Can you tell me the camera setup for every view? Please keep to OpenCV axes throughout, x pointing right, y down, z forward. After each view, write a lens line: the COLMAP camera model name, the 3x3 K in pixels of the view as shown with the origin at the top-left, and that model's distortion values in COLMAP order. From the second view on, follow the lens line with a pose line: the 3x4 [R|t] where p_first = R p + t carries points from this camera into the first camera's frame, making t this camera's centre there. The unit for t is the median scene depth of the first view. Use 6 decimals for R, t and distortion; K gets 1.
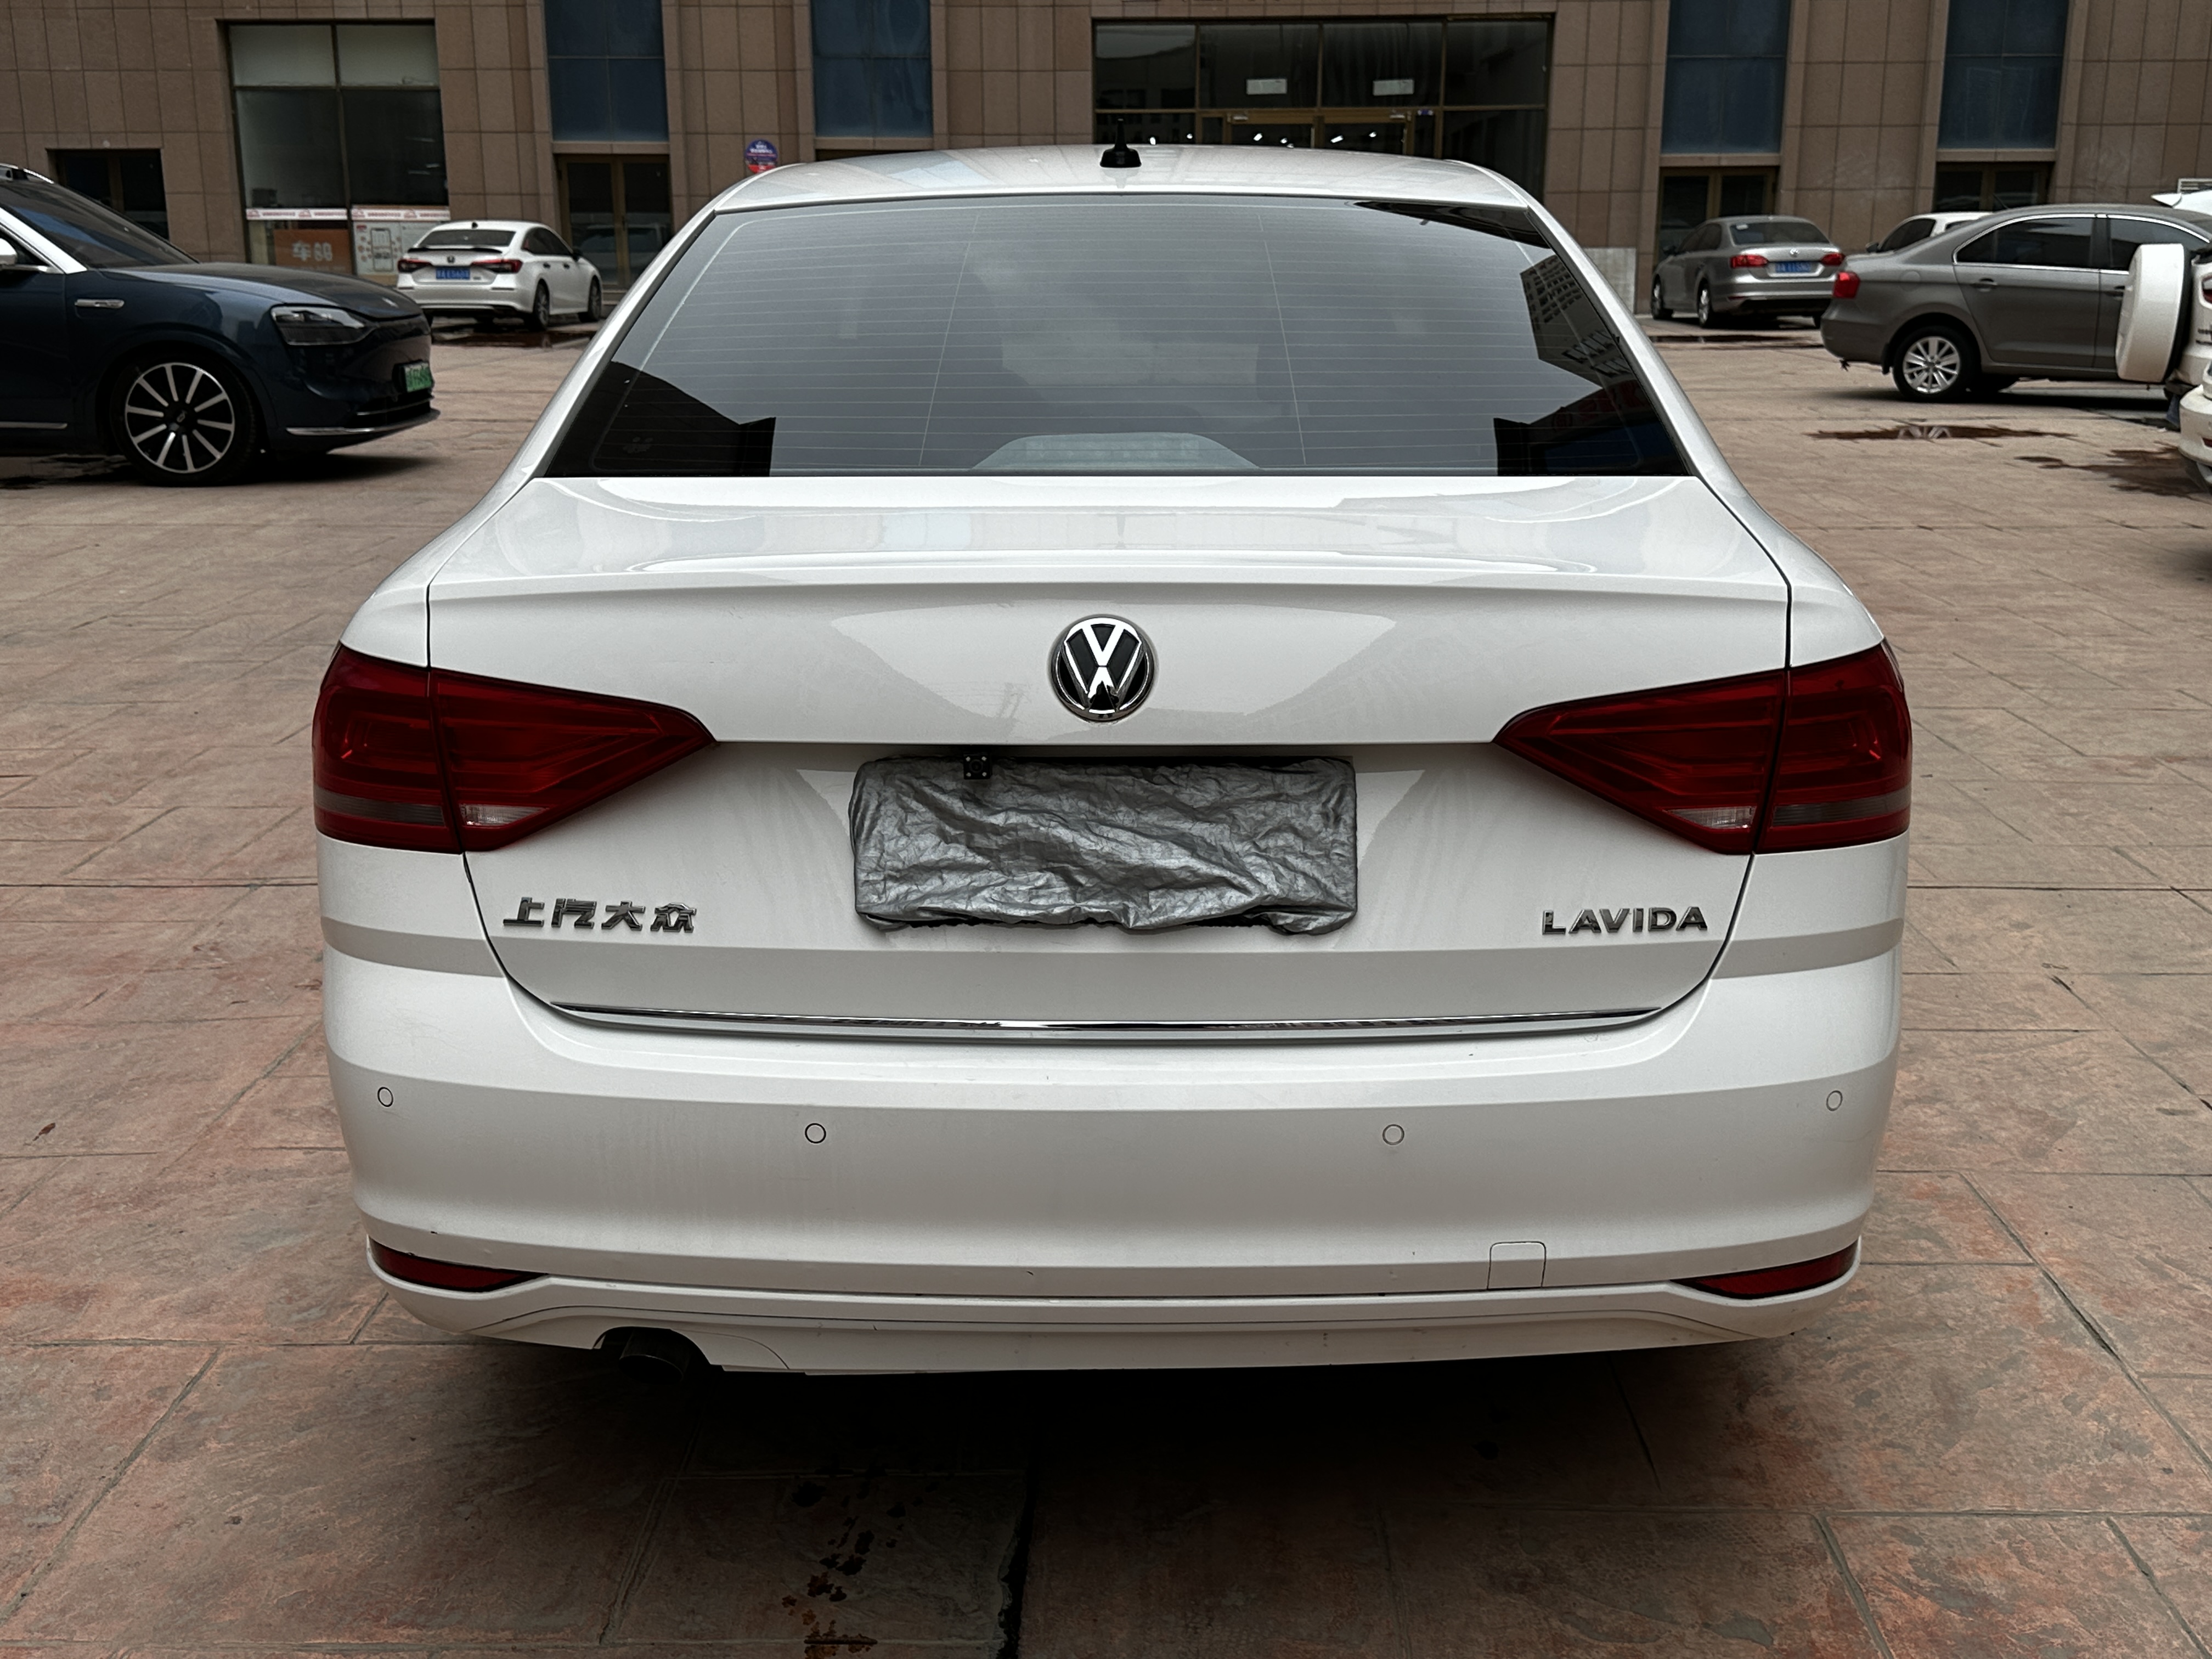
lens RADIAL K [[2260.5, 0, 1116.4], [0, 2260.5, 817.9], [0, 0, 1]] dist [0.174722, -0.379336]
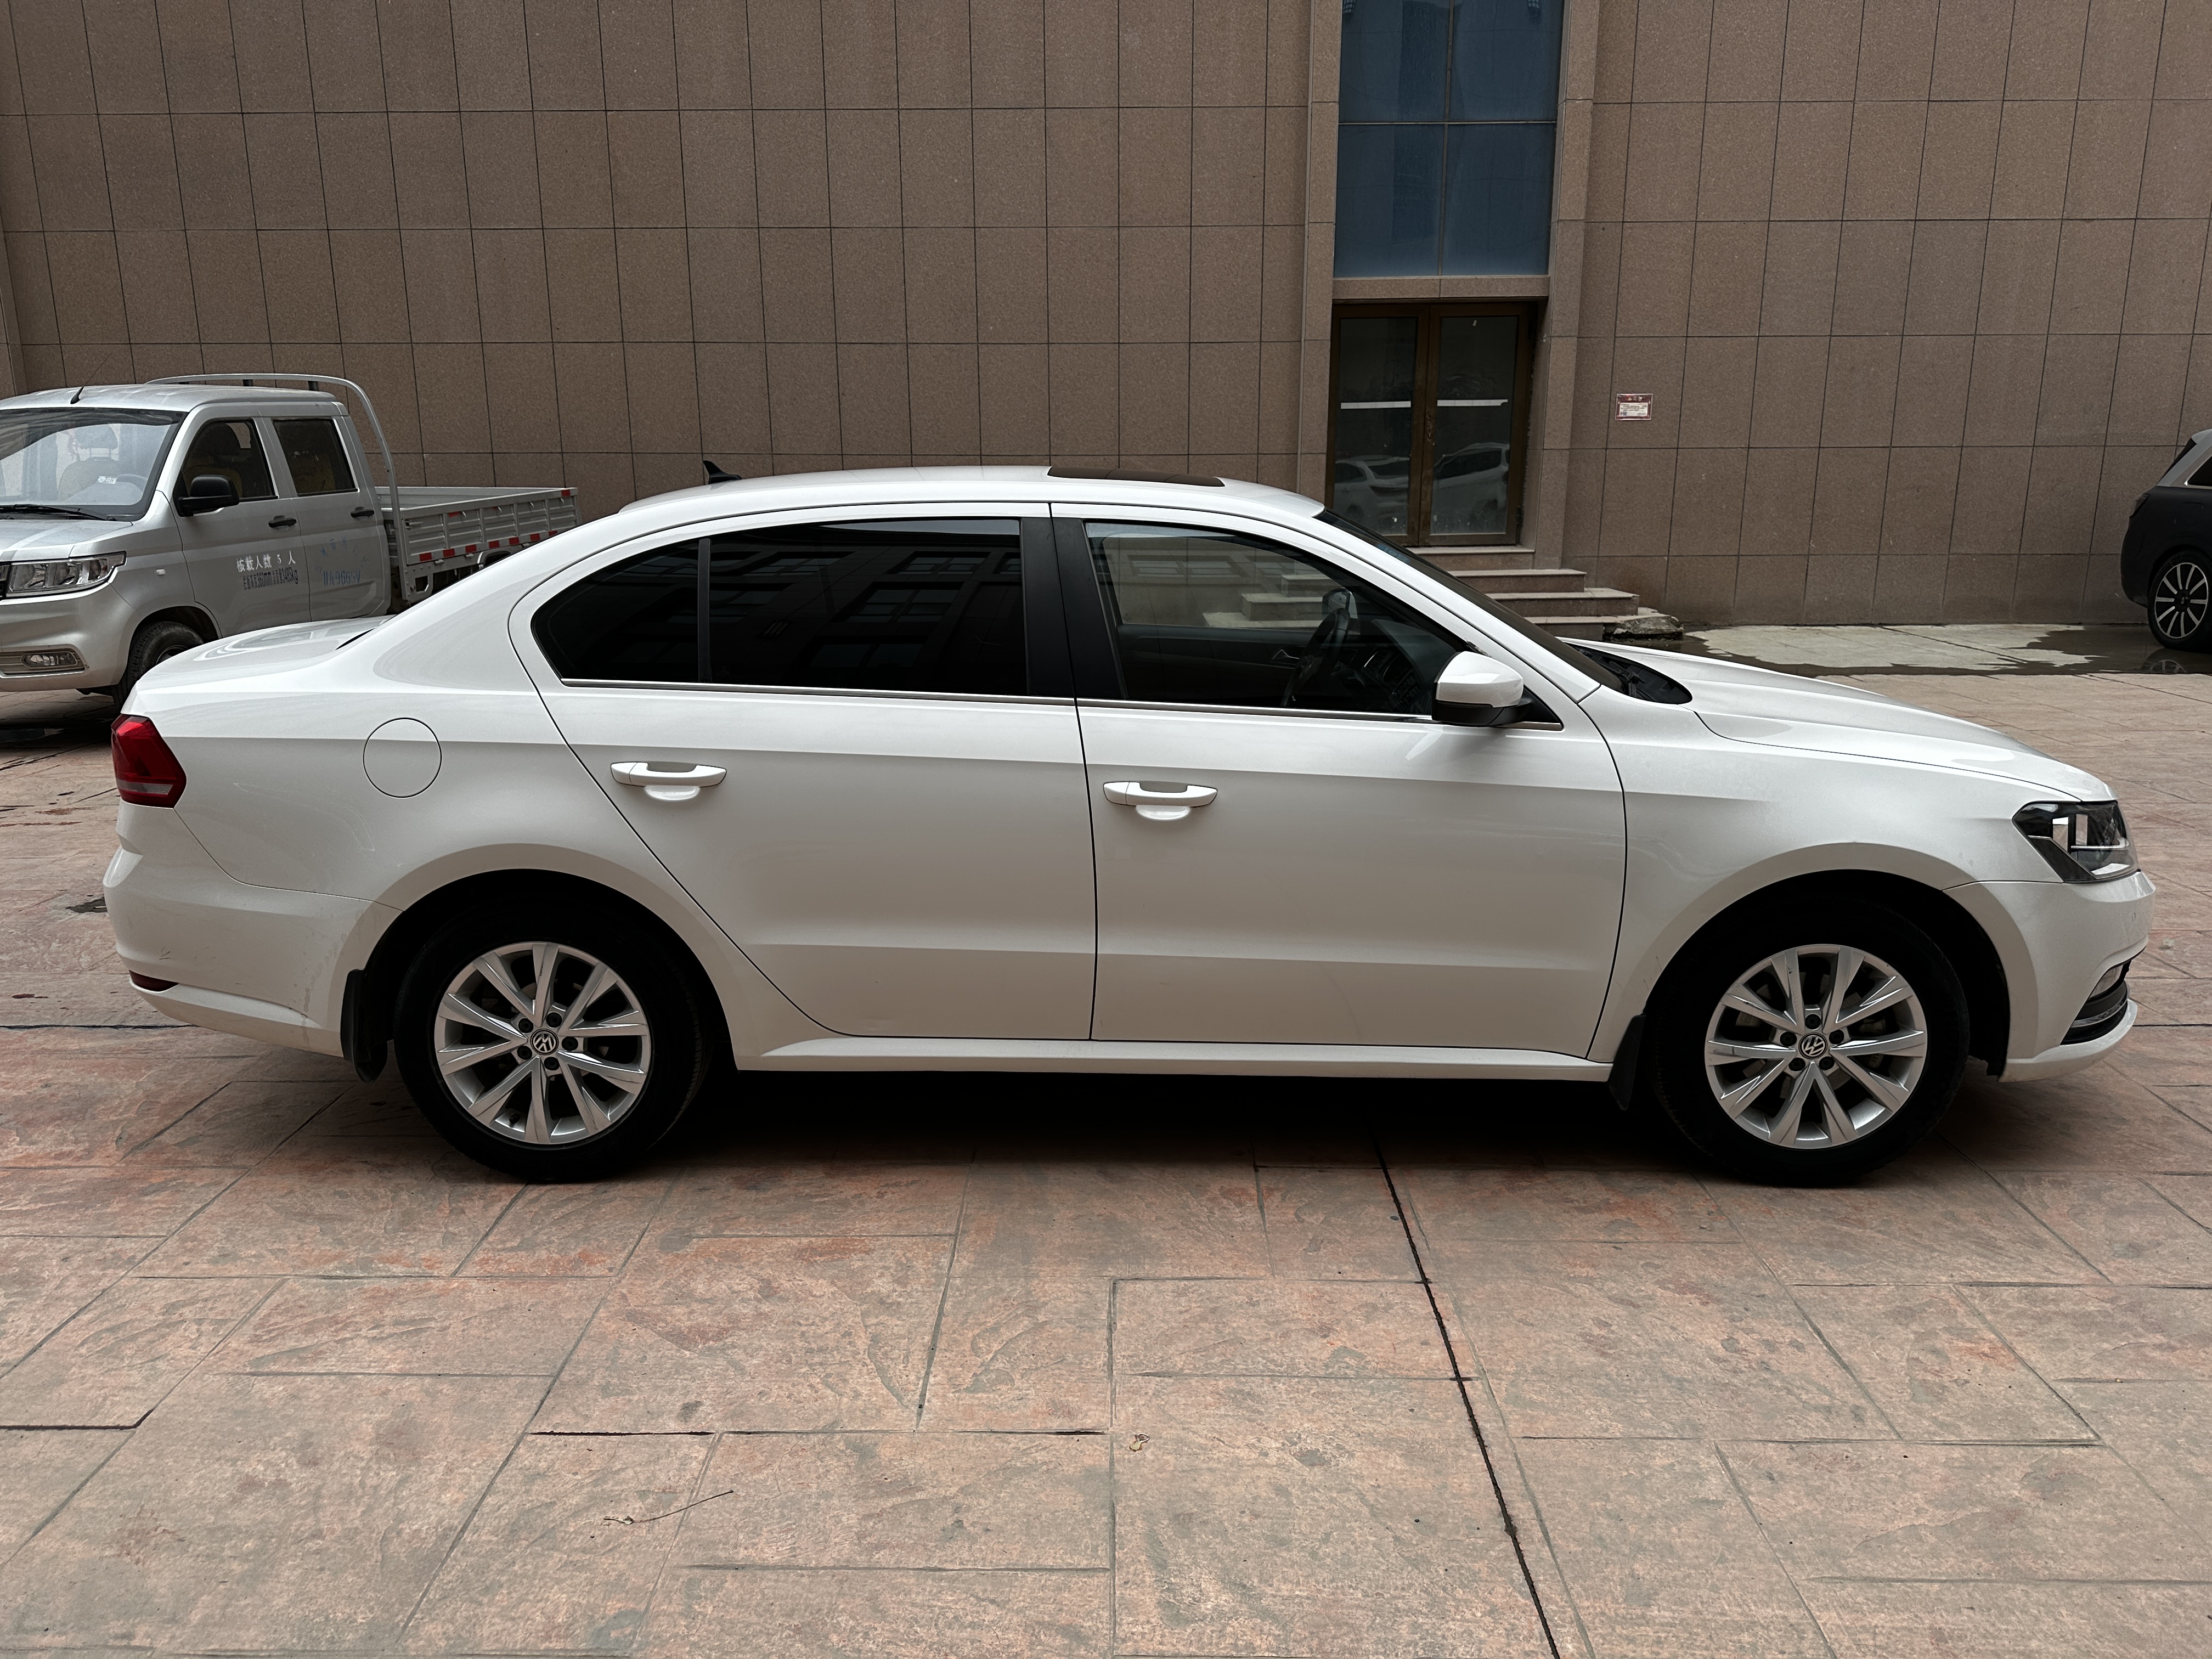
lens RADIAL K [[1566.3, 0, 1100.6], [0, 1566.3, 813.5], [0, 0, 1]] dist [0.031690, -0.035156]
pose [[0.008966, 0.226840, -0.973891, 0.718982], [-0.246693, 0.944329, 0.217683, -0.213649], [0.969052, 0.238300, 0.064427, 0.708610]]
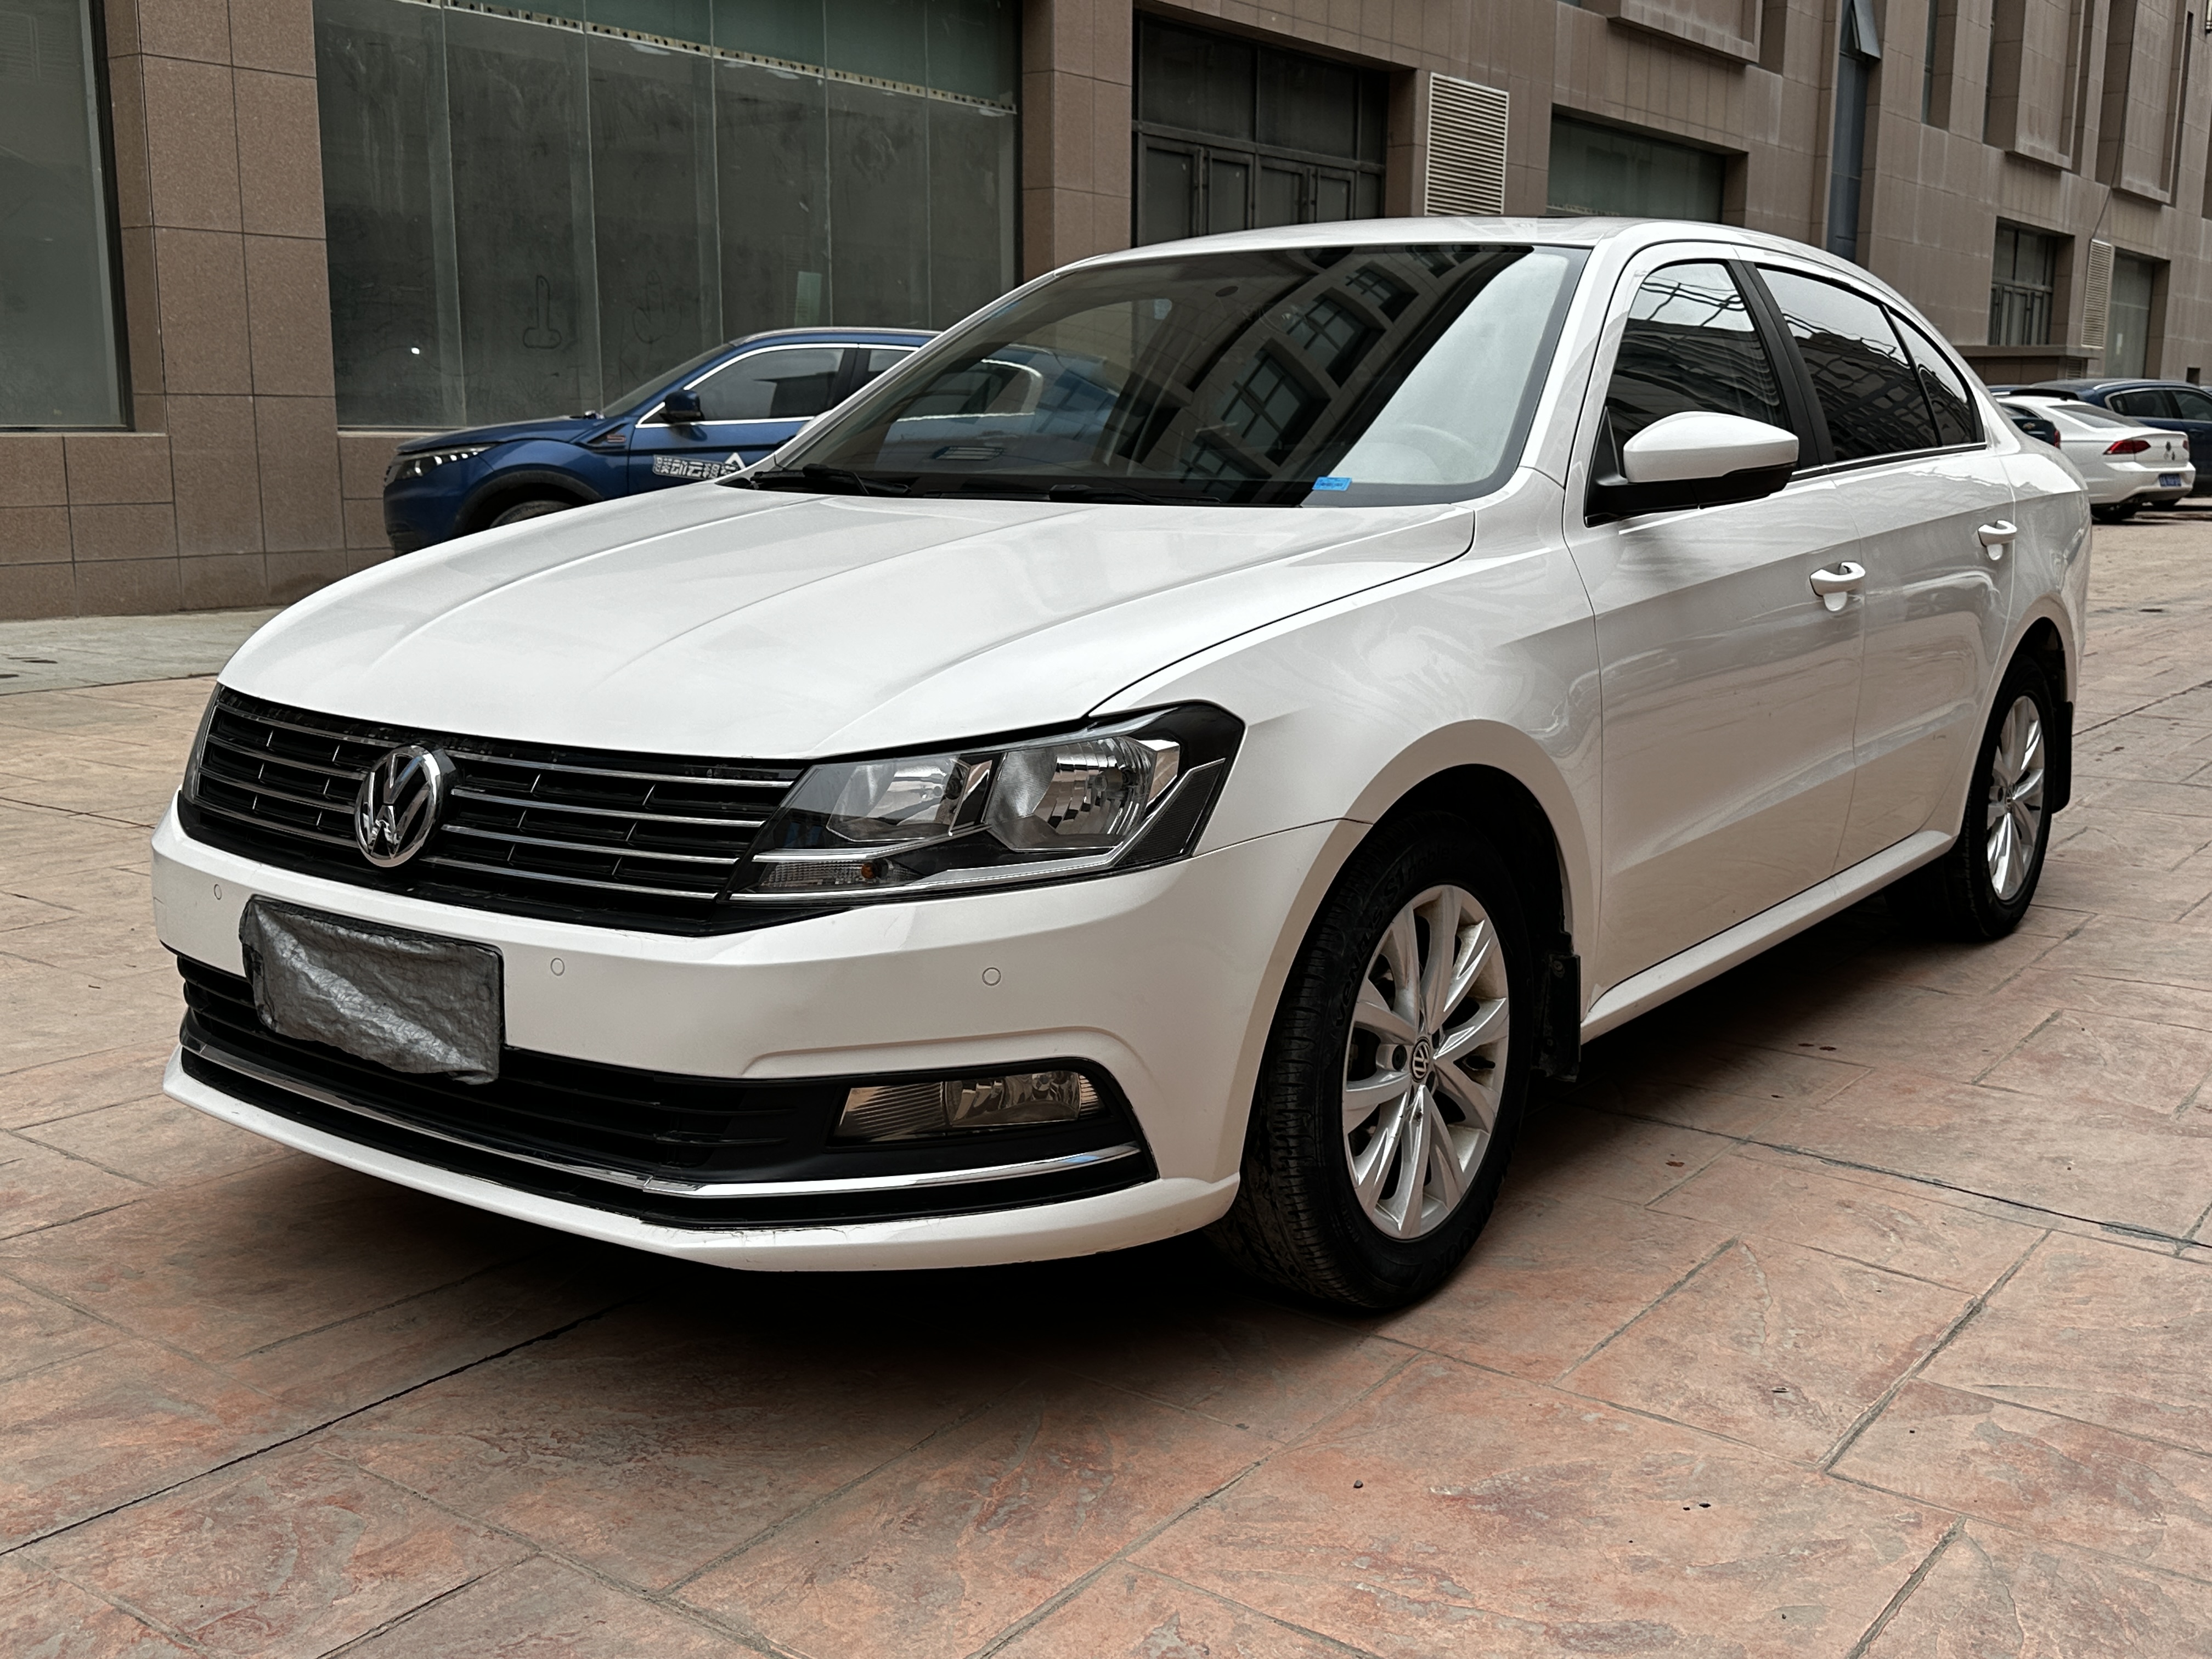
lens RADIAL K [[2202.6, 0, 1094.2], [0, 2202.6, 843.2], [0, 0, 1]] dist [0.176014, -0.363483]
pose [[-0.808295, -0.110719, 0.578273, -0.373427], [0.143808, 0.915287, 0.376257, -0.317739], [-0.570945, 0.387287, -0.723900, 1.424065]]
